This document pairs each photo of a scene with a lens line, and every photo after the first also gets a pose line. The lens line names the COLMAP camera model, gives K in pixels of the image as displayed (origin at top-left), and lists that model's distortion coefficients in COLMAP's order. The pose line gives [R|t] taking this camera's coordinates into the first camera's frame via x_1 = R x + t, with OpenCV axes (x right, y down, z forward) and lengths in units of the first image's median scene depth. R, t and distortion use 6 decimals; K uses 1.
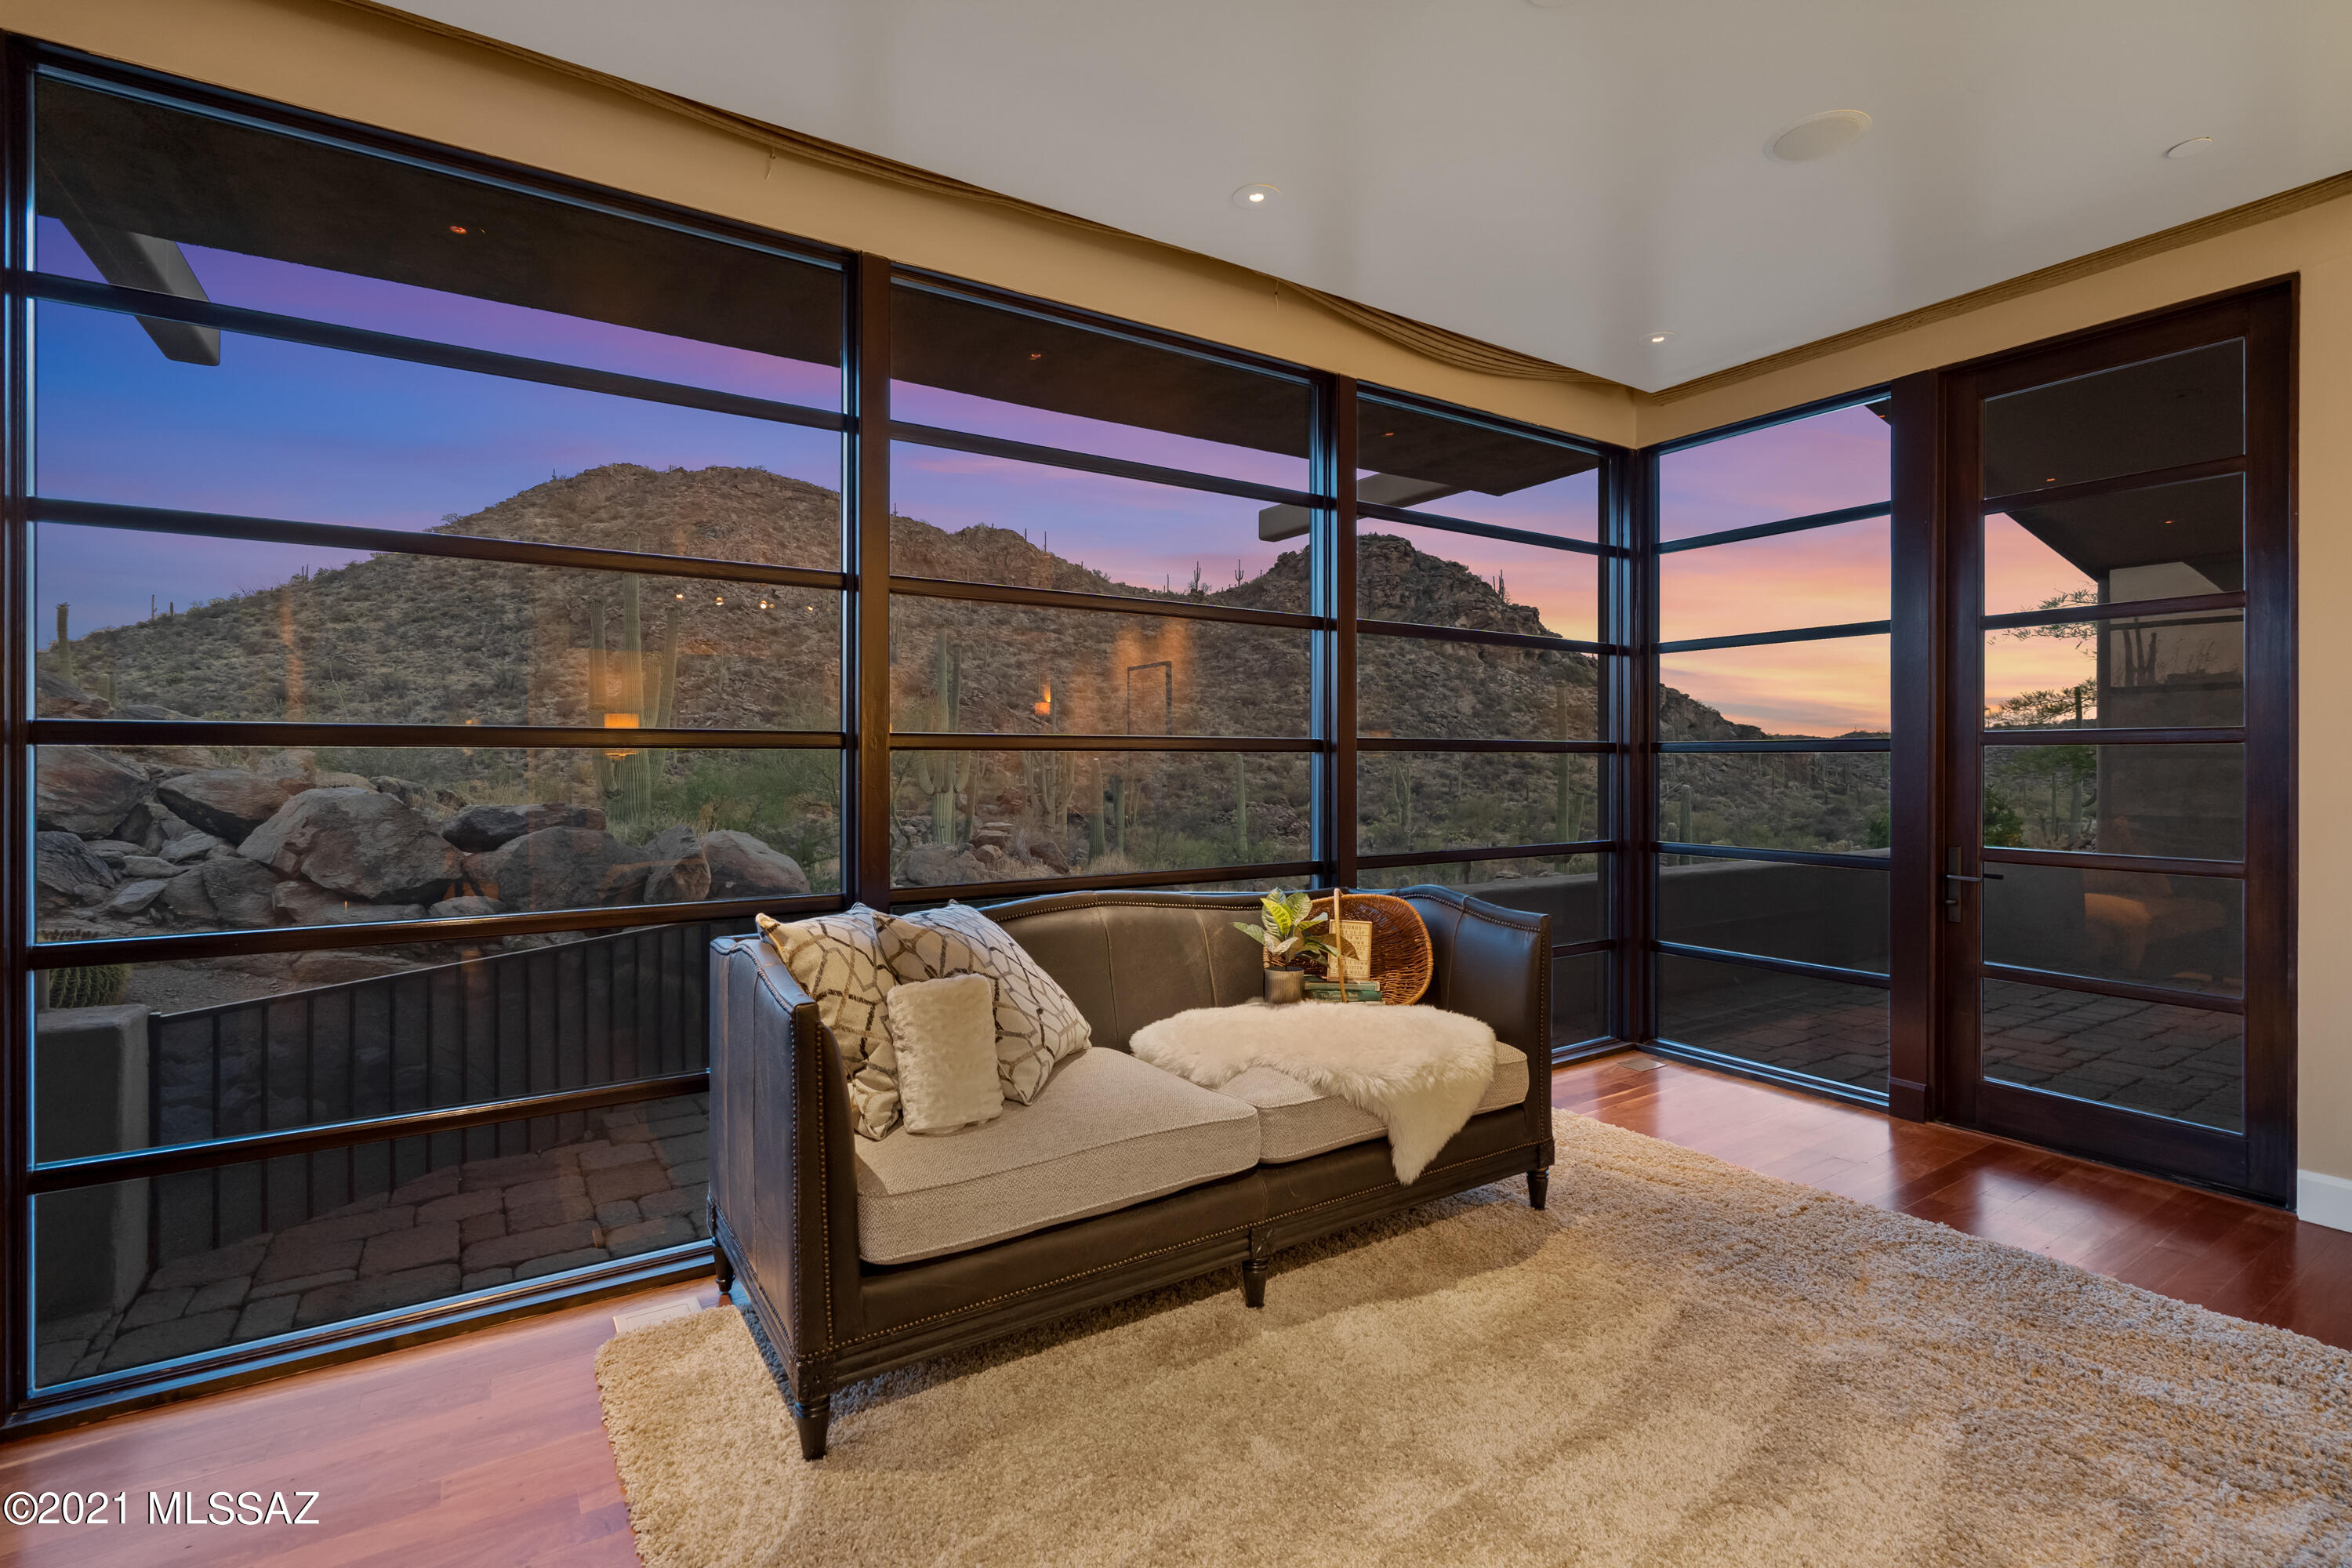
lens RADIAL K [[1077.8, 0, 1172.4], [0, 1077.8, 768.0], [0, 0, 1]] dist [-0.000678, -0.000027]
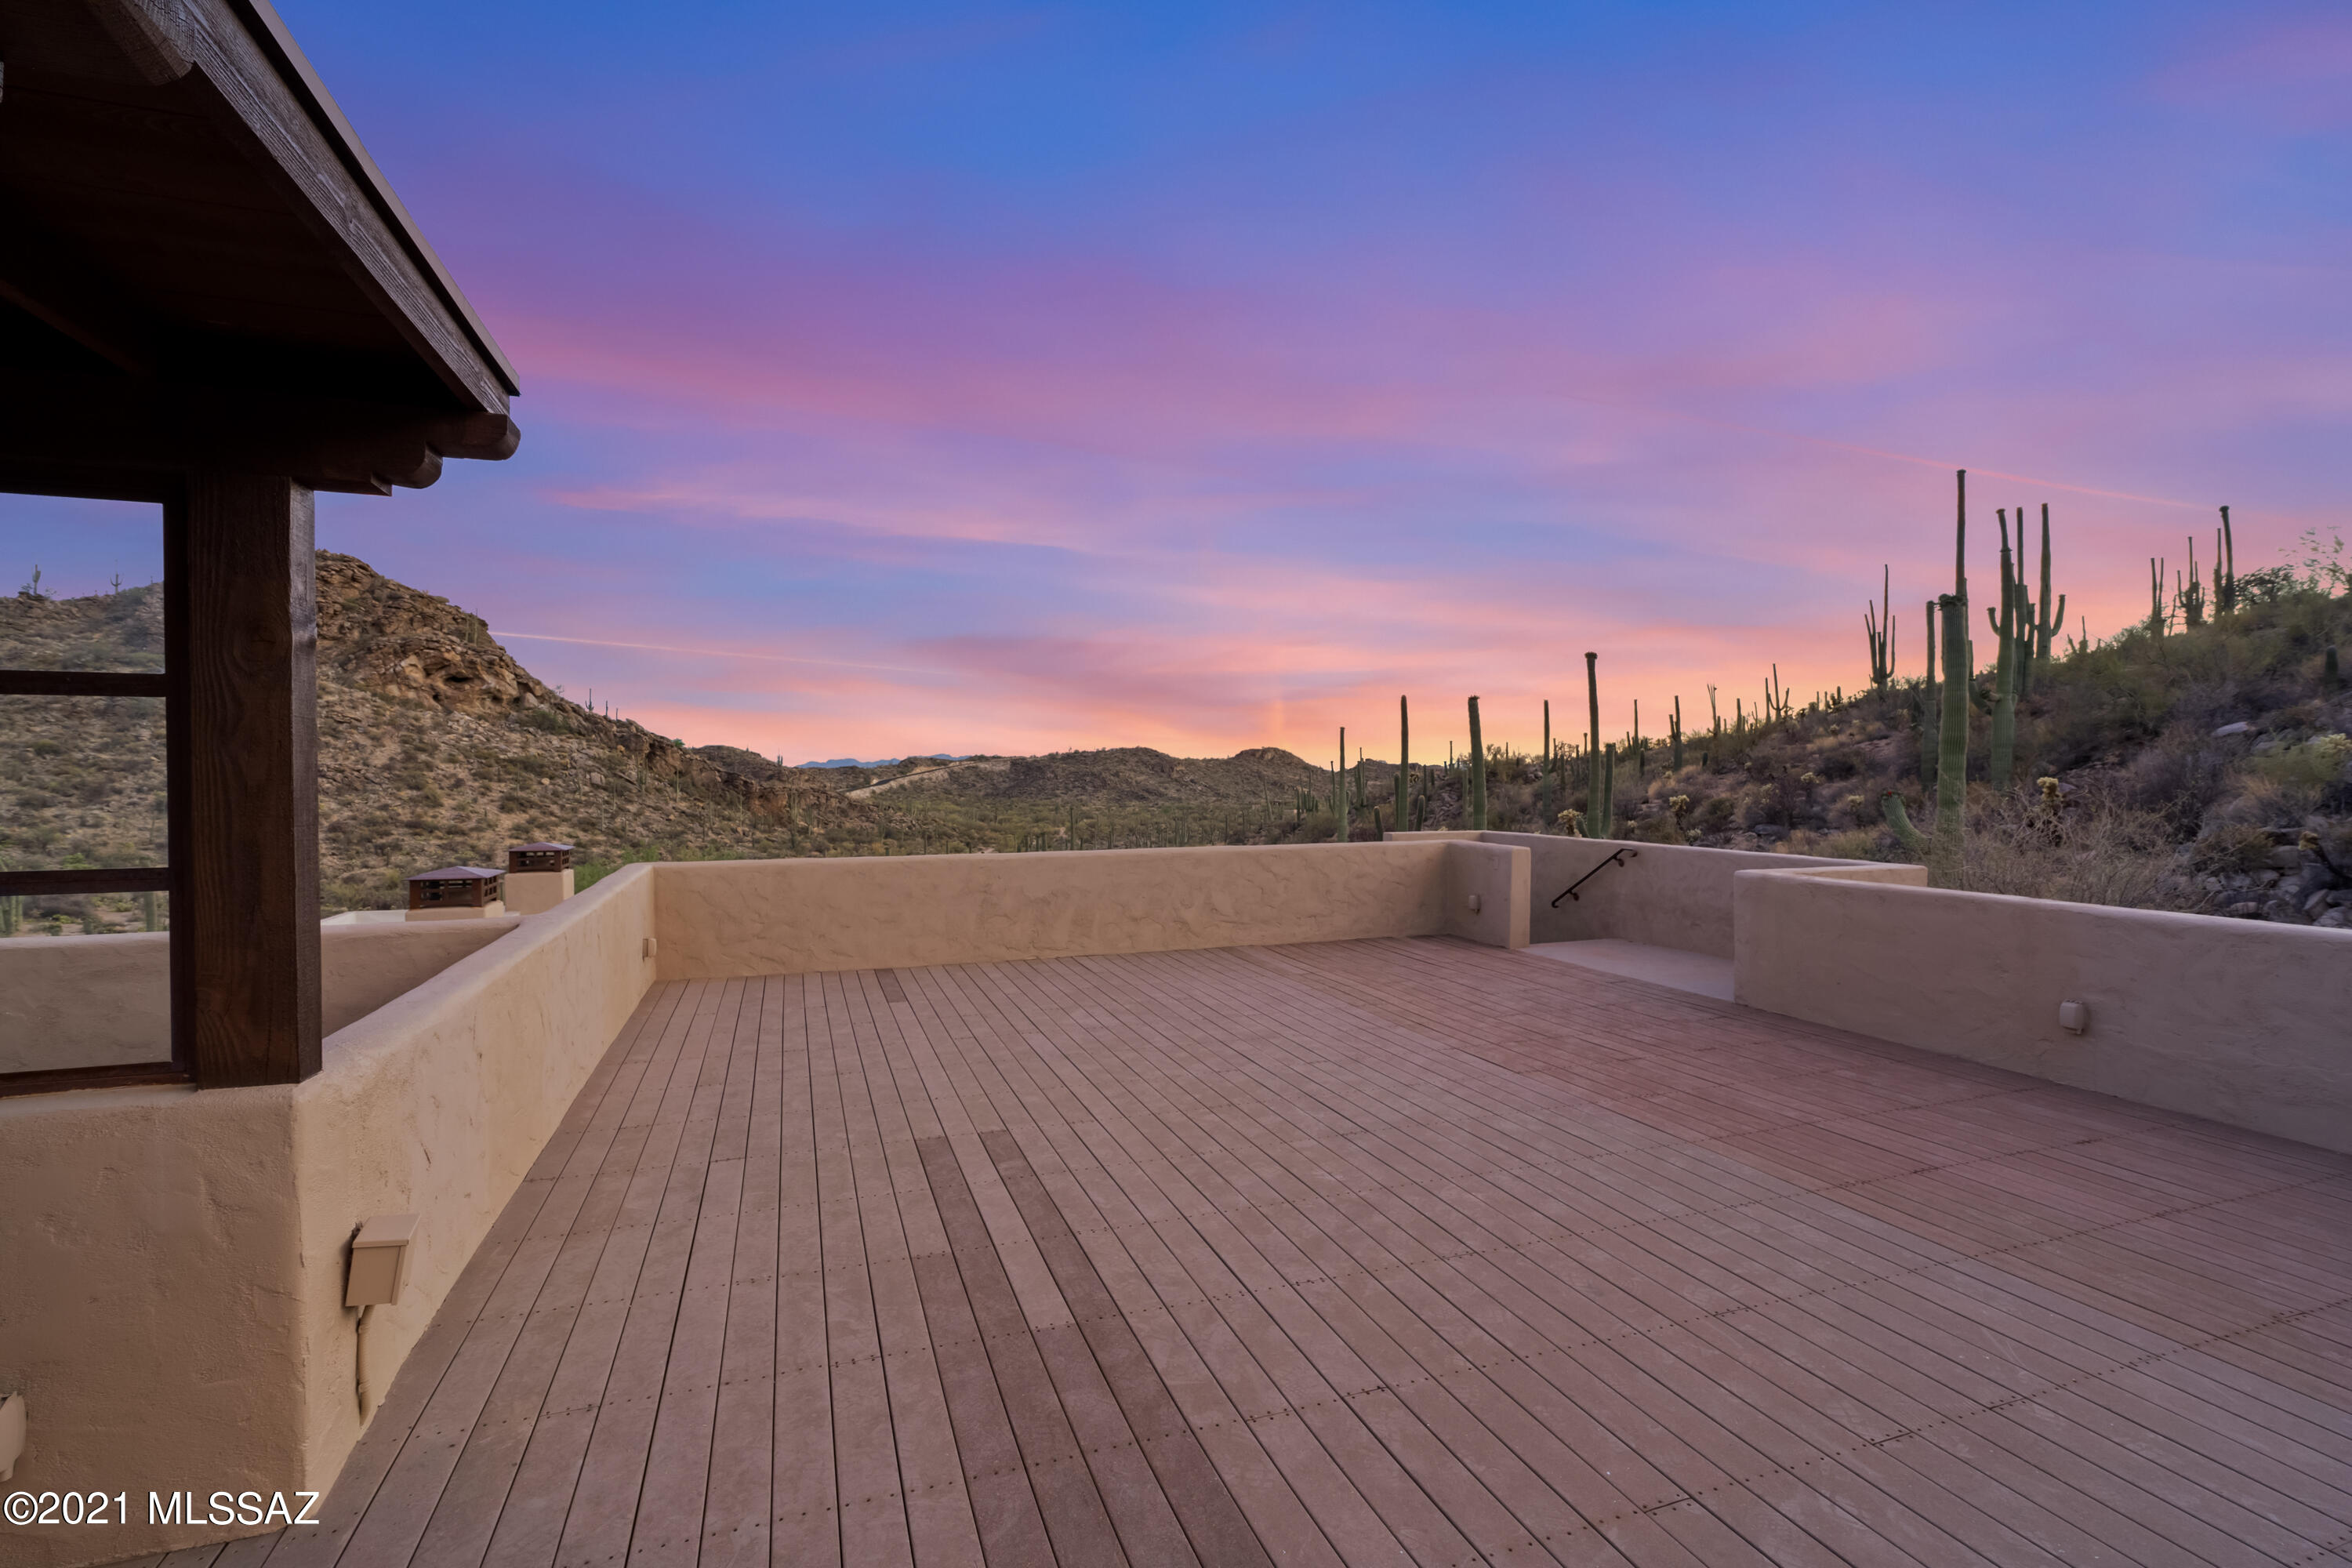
lens RADIAL K [[1078.5, 0, 1176.0], [0, 1078.5, 784.0], [0, 0, 1]] dist [-0.001050, -0.000285]
pose [[0.769472, -0.008044, 0.638629, 0.174624], [0.004956, 0.999966, 0.006624, -0.031484], [-0.638661, -0.001932, 0.769486, -0.134625]]
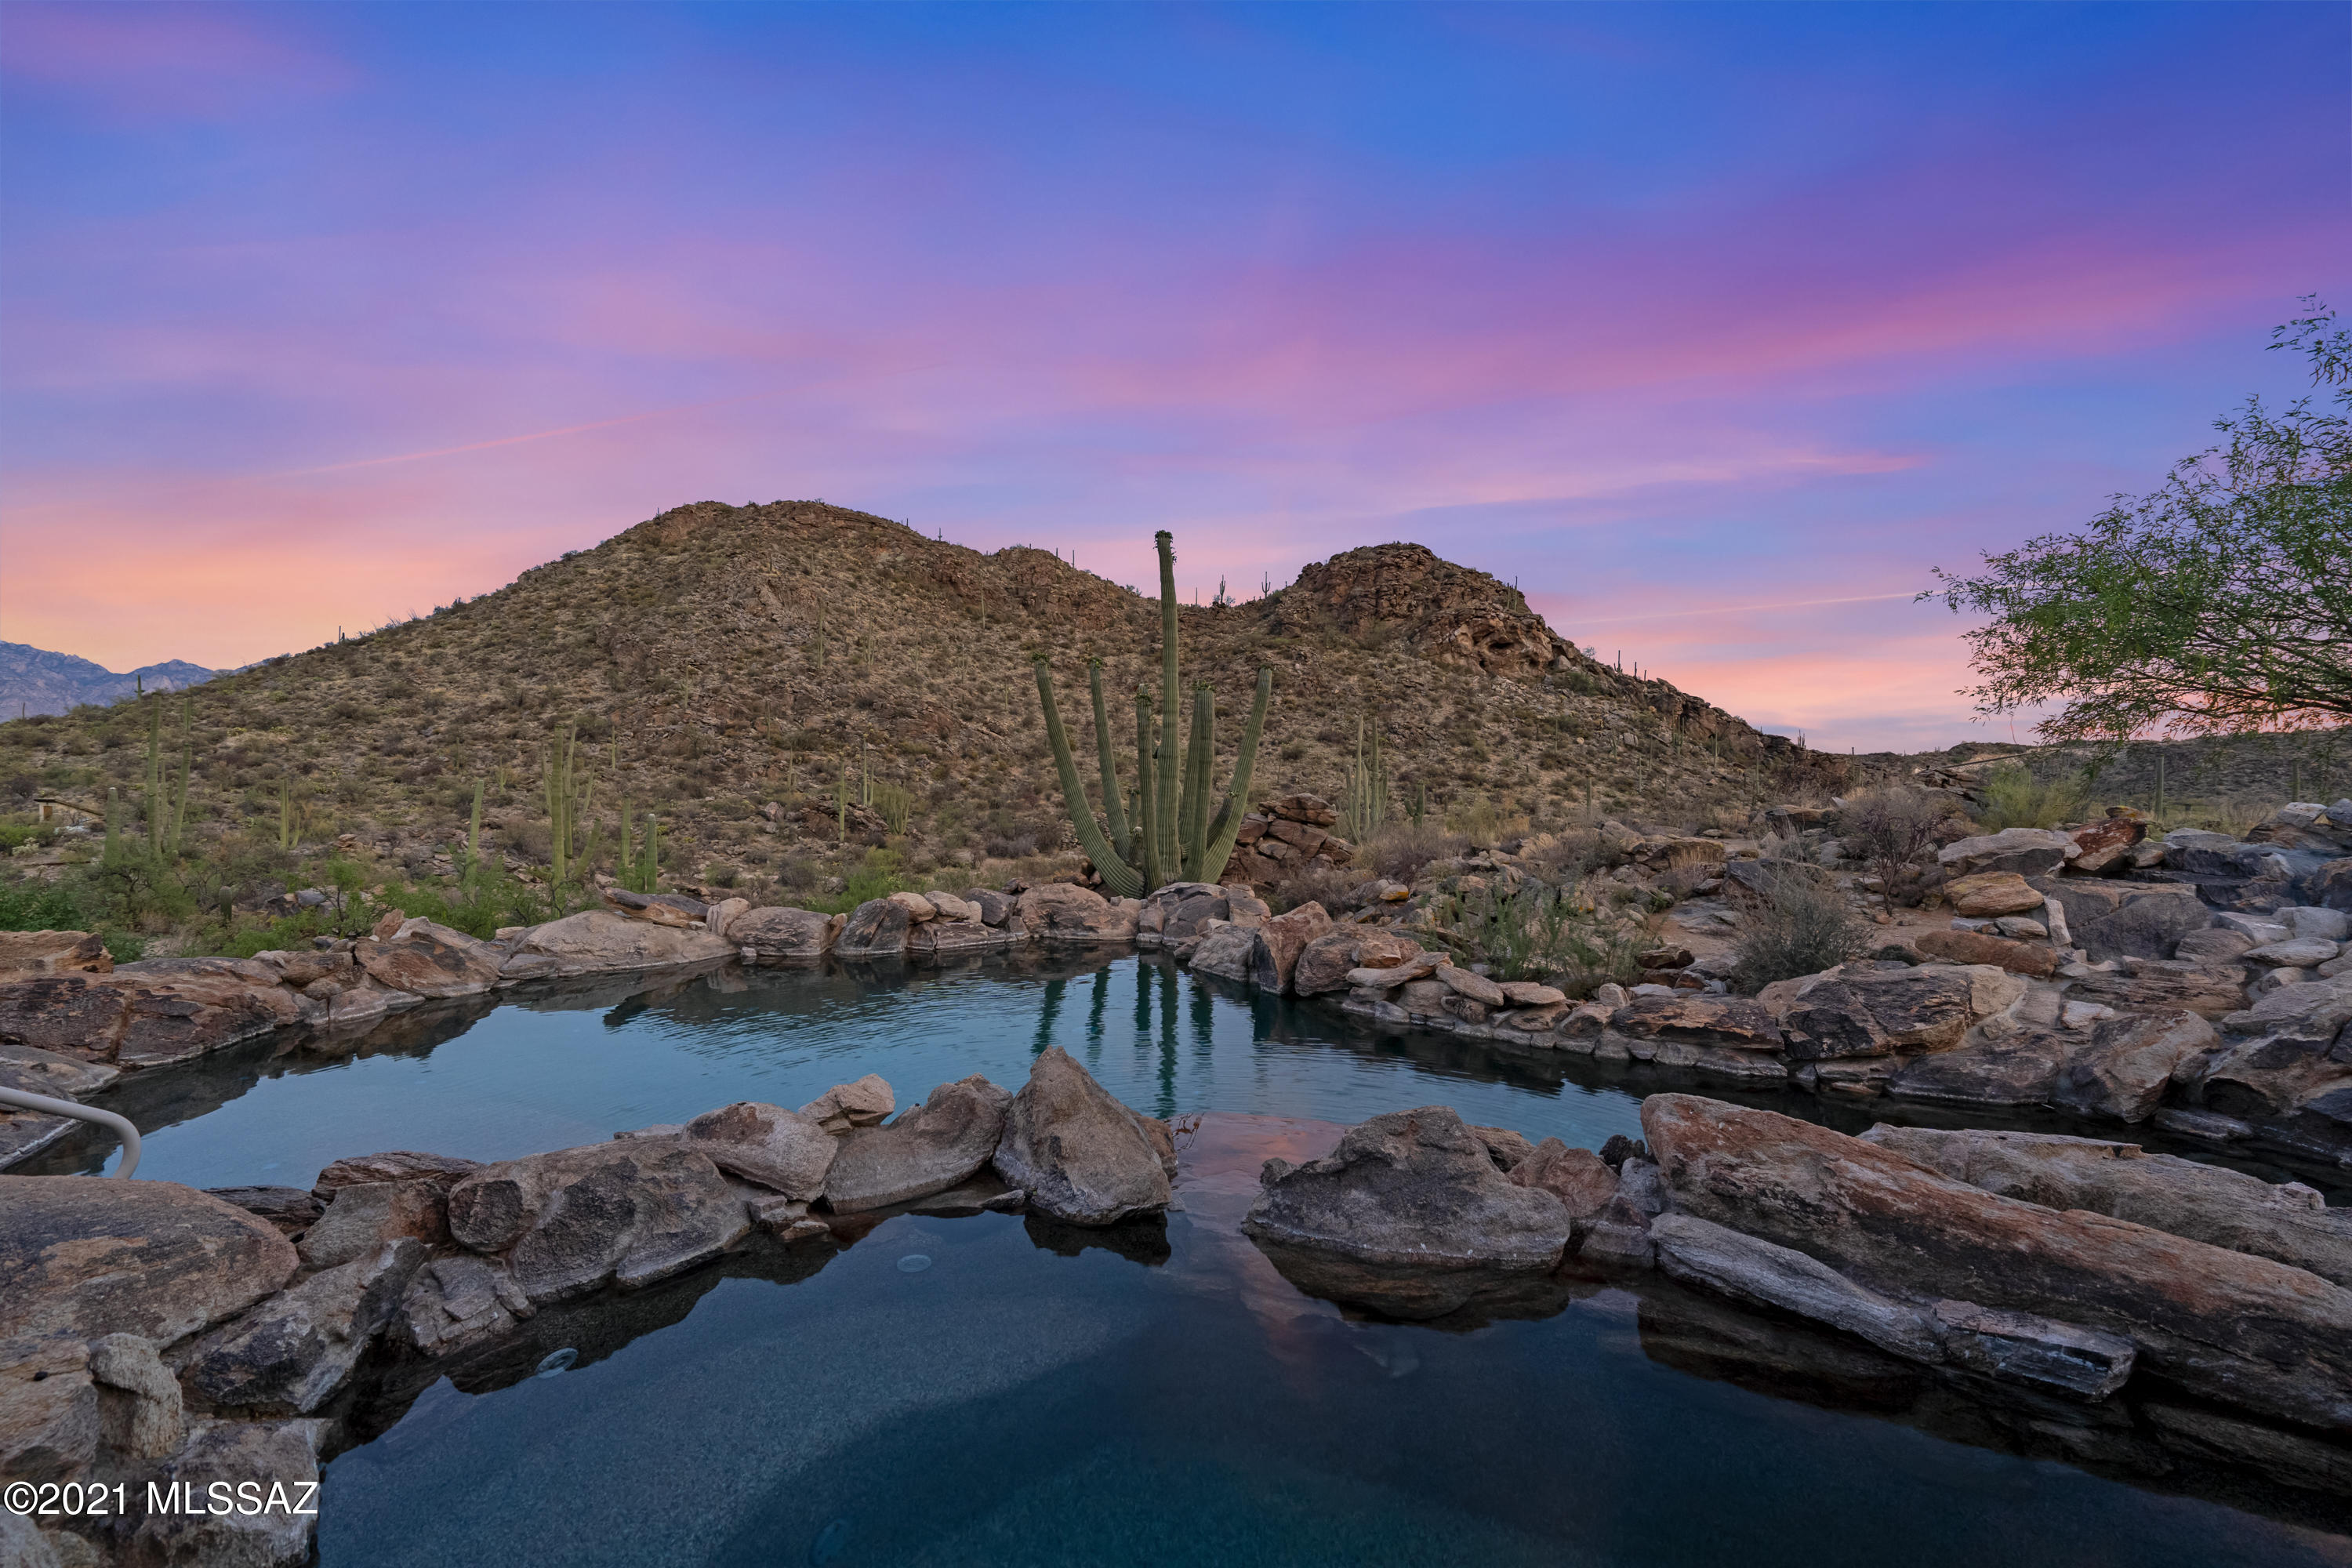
lens RADIAL K [[1062.9, 0, 1180.5], [0, 1062.9, 773.5], [0, 0, 1]] dist [-0.012445, 0.000201]
pose [[0.985169, 0.007150, -0.171440, 0.174717], [-0.007092, 0.999974, 0.000949, -0.003715], [0.171442, 0.000280, 0.985194, -0.002825]]
